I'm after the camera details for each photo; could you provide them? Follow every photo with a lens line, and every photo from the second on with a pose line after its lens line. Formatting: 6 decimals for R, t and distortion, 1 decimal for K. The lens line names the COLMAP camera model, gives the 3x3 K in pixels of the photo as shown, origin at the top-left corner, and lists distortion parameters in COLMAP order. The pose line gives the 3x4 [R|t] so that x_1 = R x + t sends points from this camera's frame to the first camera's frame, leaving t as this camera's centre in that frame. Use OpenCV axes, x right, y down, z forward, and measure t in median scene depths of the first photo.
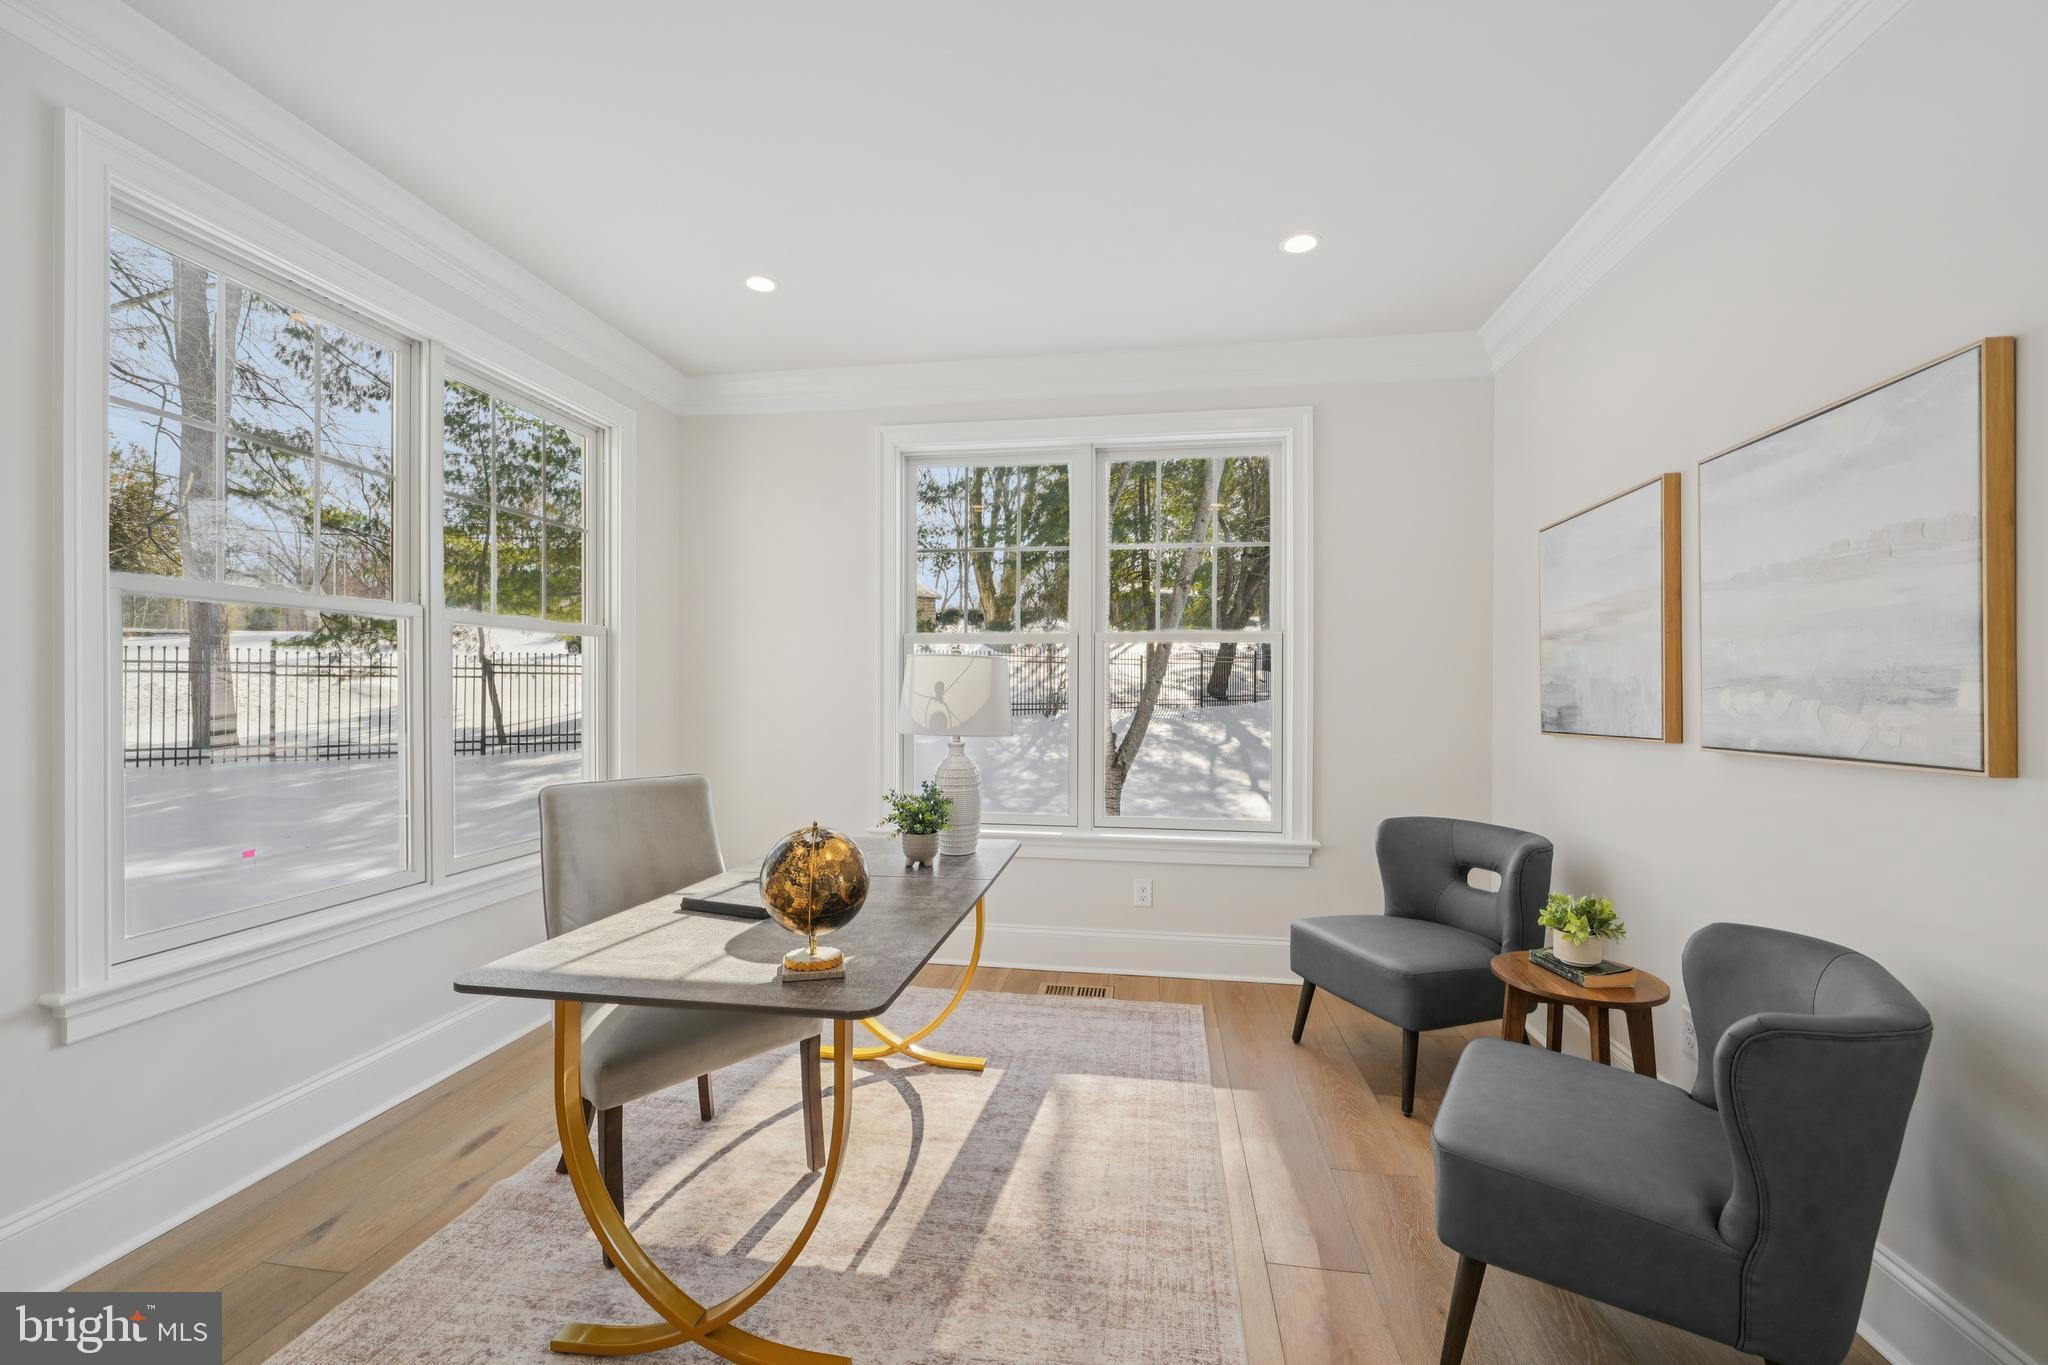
lens RADIAL K [[846.0, 0, 1025.7], [0, 846.0, 687.2], [0, 0, 1]] dist [-0.000876, -0.000670]
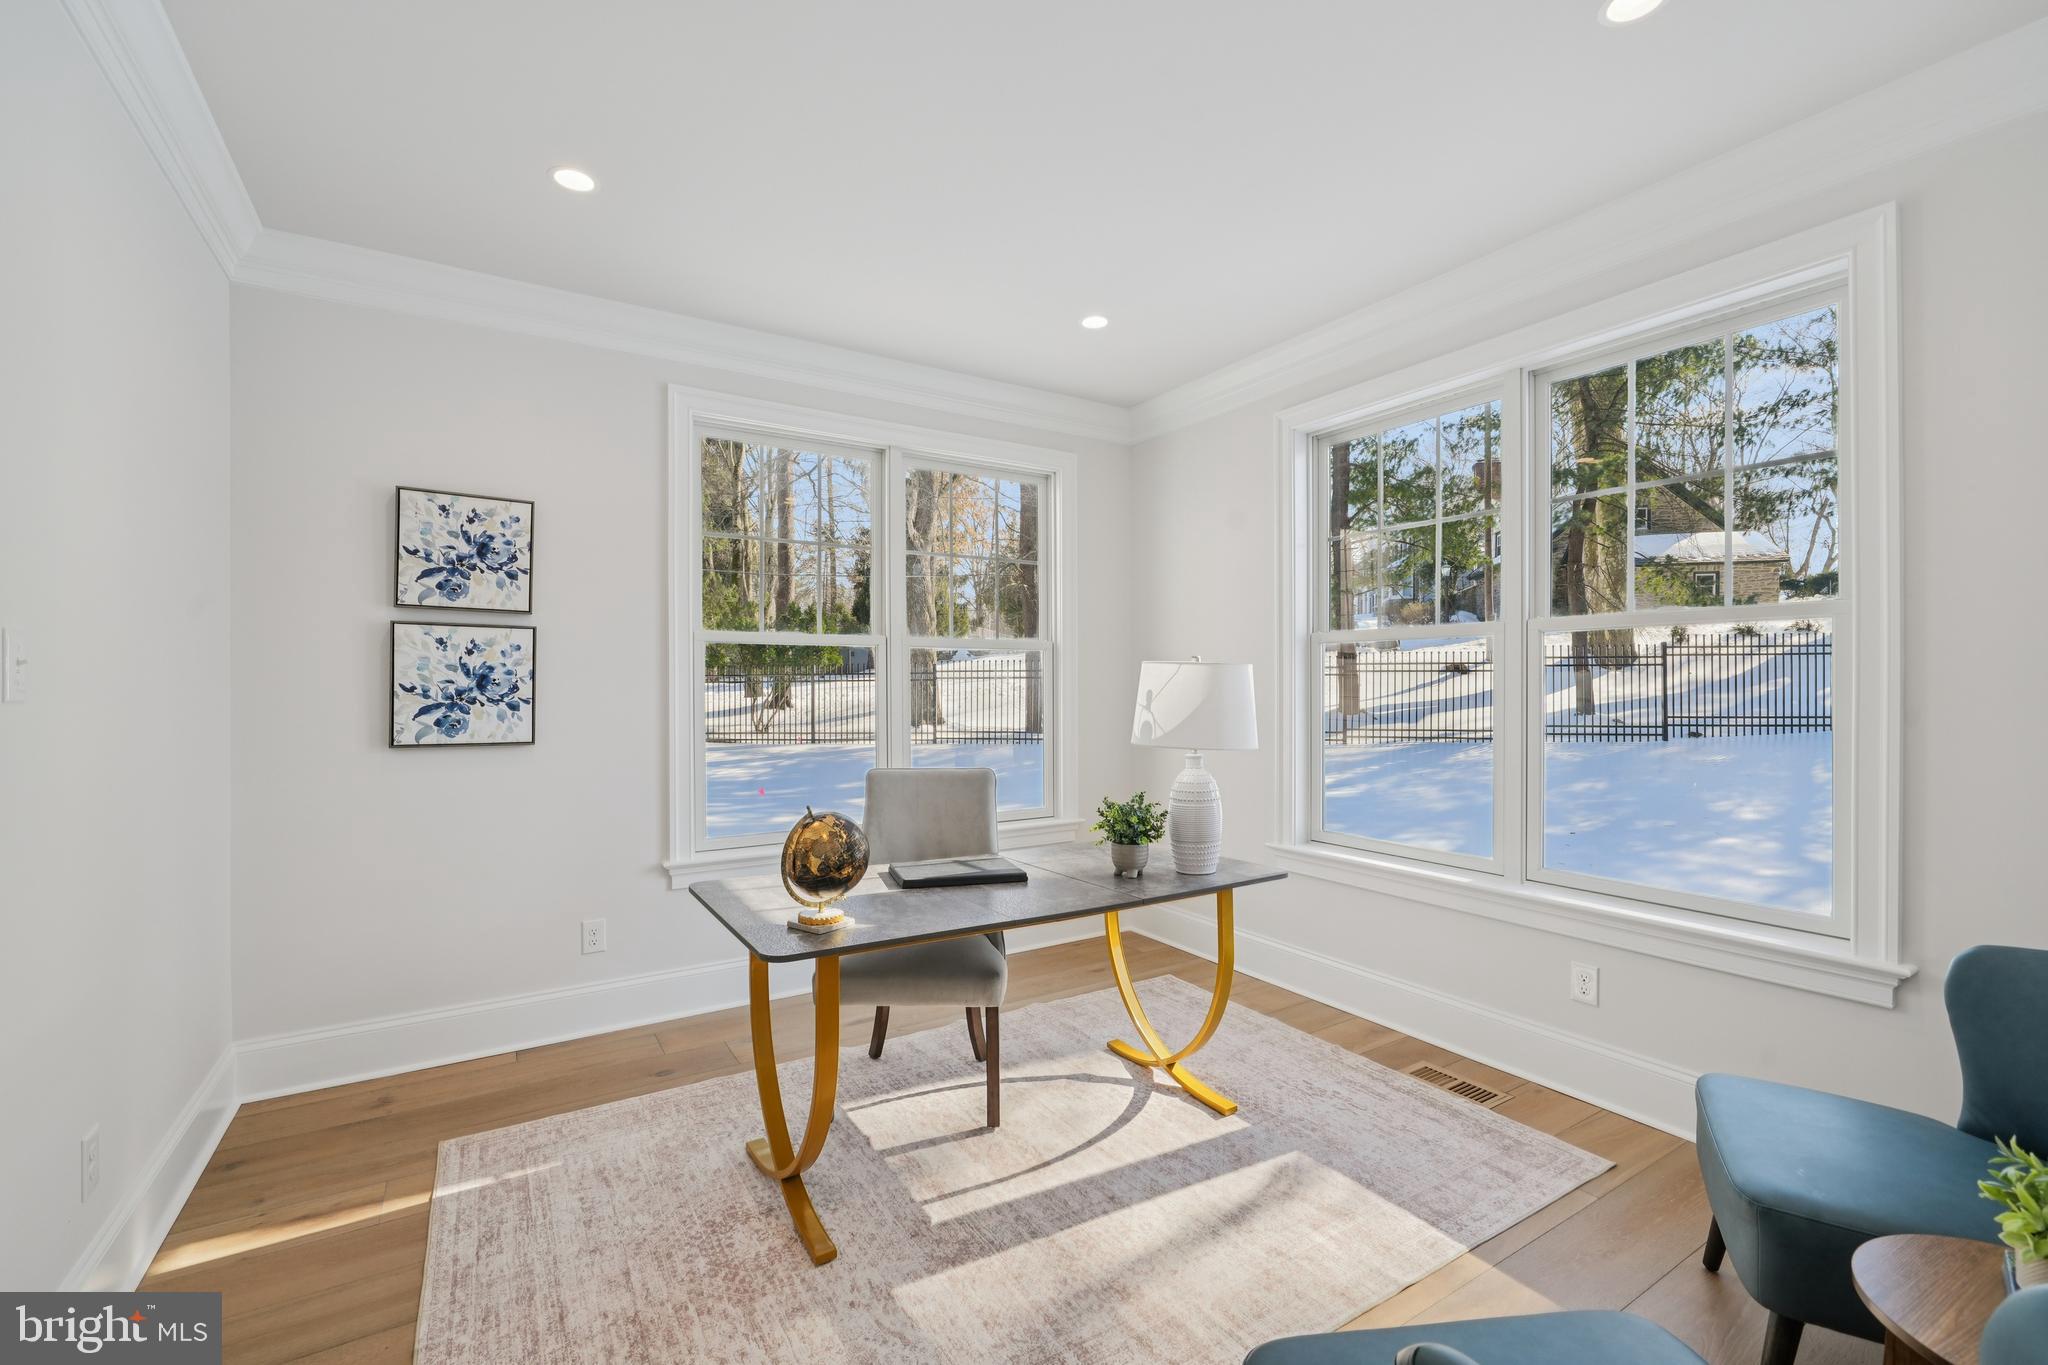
lens RADIAL K [[882.6, 0, 1024.0], [0, 882.6, 682.5], [0, 0, 1]] dist [0.001864, -0.000010]
pose [[0.645915, -0.007577, -0.763371, 0.540702], [0.005319, 0.999971, -0.005425, -0.009694], [0.763391, -0.000556, 0.645937, 0.219649]]
